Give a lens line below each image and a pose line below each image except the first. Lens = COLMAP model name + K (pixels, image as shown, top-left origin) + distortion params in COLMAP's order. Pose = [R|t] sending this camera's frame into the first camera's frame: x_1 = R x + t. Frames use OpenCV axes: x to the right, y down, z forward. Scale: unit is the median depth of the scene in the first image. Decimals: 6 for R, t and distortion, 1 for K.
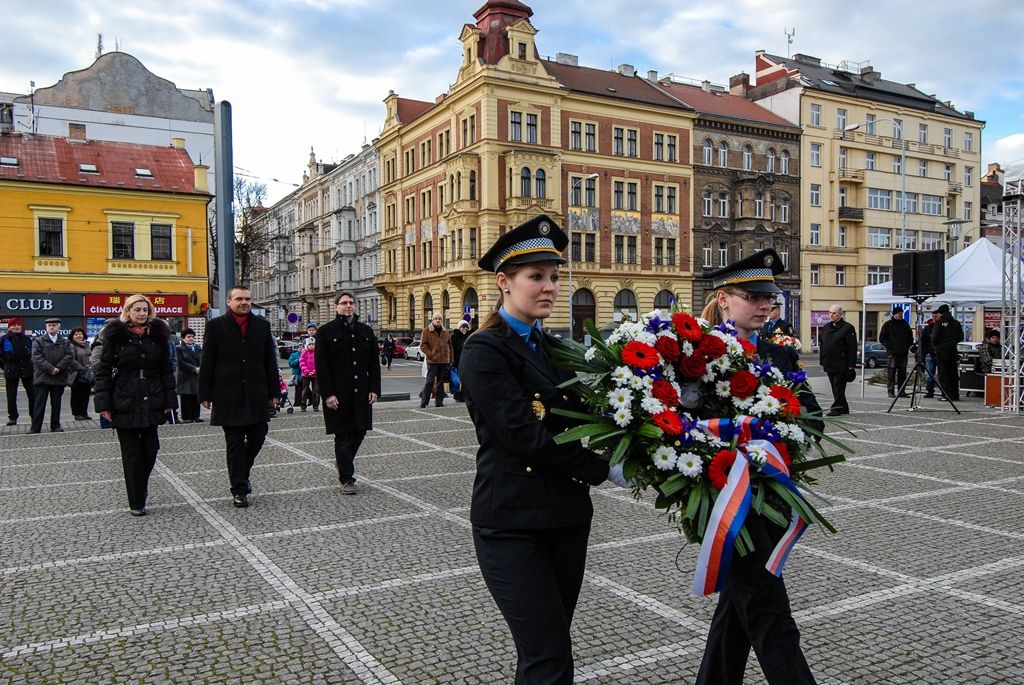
lens RADIAL K [[825.0, 0, 515.1], [0, 825.0, 344.7], [0, 0, 1]] dist [0.075402, -0.096600]
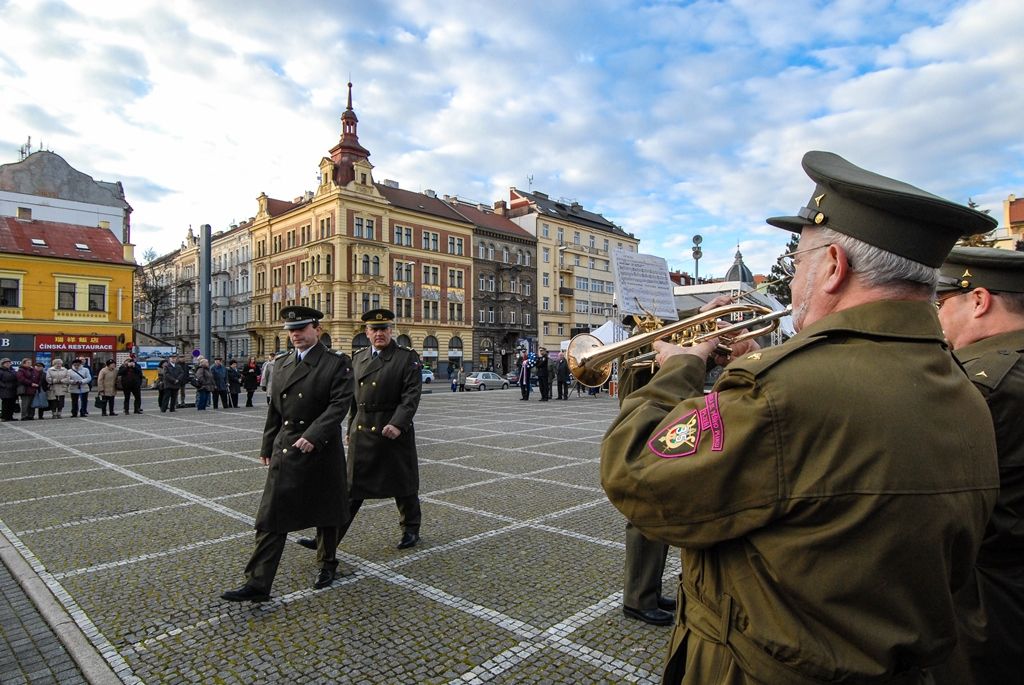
lens RADIAL K [[604.3, 0, 517.1], [0, 604.3, 345.5], [0, 0, 1]] dist [0.049594, -0.043352]
pose [[0.957165, 0.010672, 0.289347, -0.036594], [0.002729, 0.998944, -0.045874, 0.002849], [-0.289531, 0.044698, 0.956124, -0.117035]]
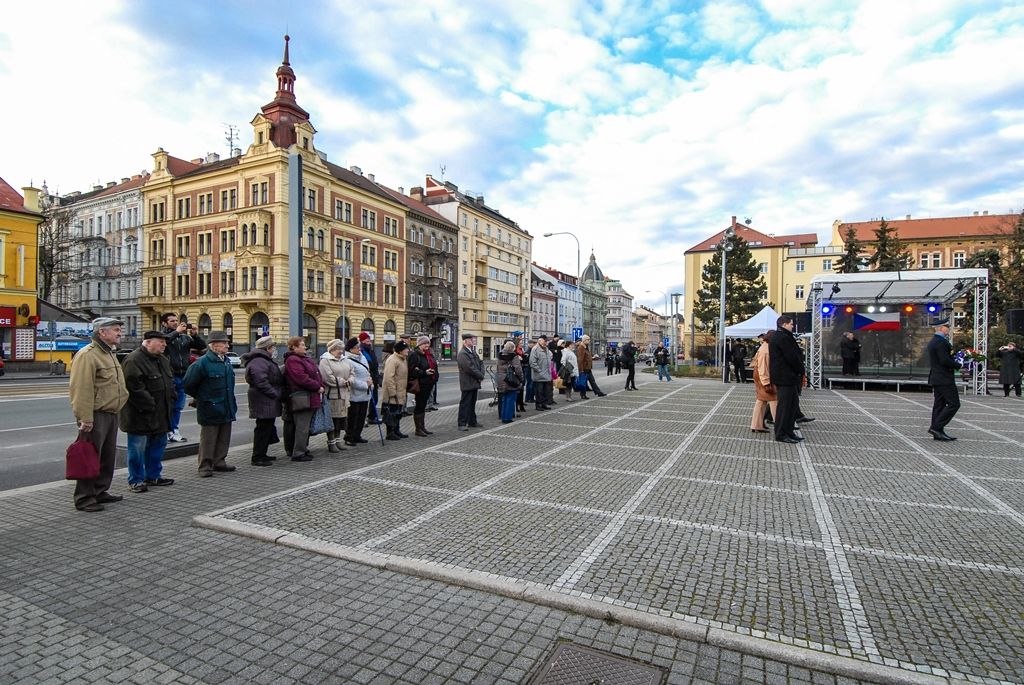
lens RADIAL K [[530.8, 0, 513.4], [0, 530.8, 344.6], [0, 0, 1]] dist [0.053416, -0.056619]
pose [[0.827792, 0.015175, 0.560830, -0.179095], [-0.003357, 0.999750, -0.022097, 0.000031], [-0.561025, 0.016409, 0.827636, 0.064476]]
